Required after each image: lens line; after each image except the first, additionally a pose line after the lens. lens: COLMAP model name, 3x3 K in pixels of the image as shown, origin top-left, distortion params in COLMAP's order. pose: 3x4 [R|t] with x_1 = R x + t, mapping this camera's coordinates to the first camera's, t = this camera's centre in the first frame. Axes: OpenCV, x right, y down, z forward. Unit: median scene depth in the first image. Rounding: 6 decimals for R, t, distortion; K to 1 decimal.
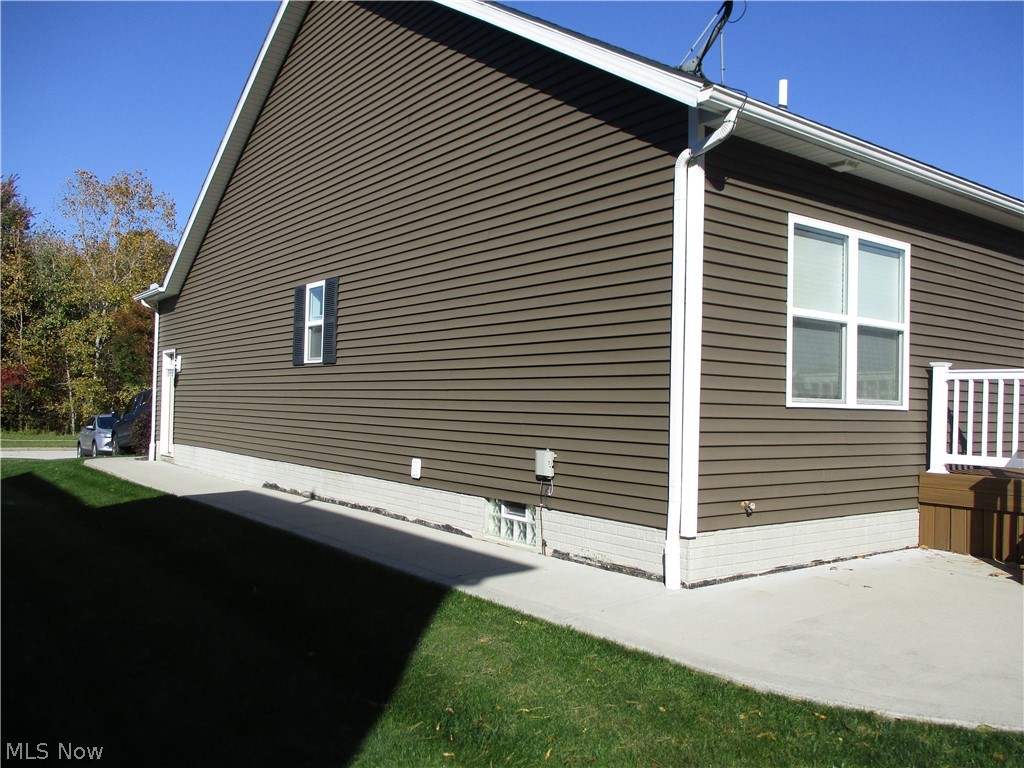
lens RADIAL K [[843.4, 0, 510.6], [0, 843.4, 380.8], [0, 0, 1]] dist [-0.021179, -0.007082]
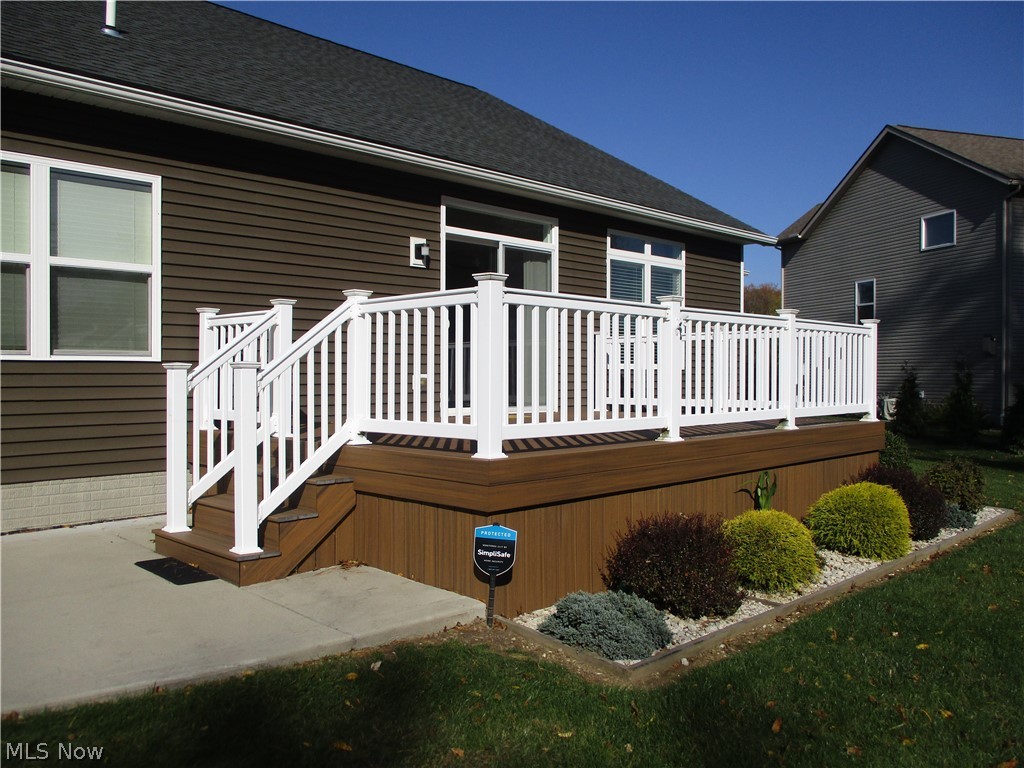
lens RADIAL K [[843.4, 0, 510.6], [0, 843.4, 380.8], [0, 0, 1]] dist [-0.021179, -0.007082]
pose [[0.988421, -0.031084, 0.148522, 0.712505], [0.025291, 0.998850, 0.040735, 0.028886], [-0.149617, -0.036507, 0.988070, 0.048999]]
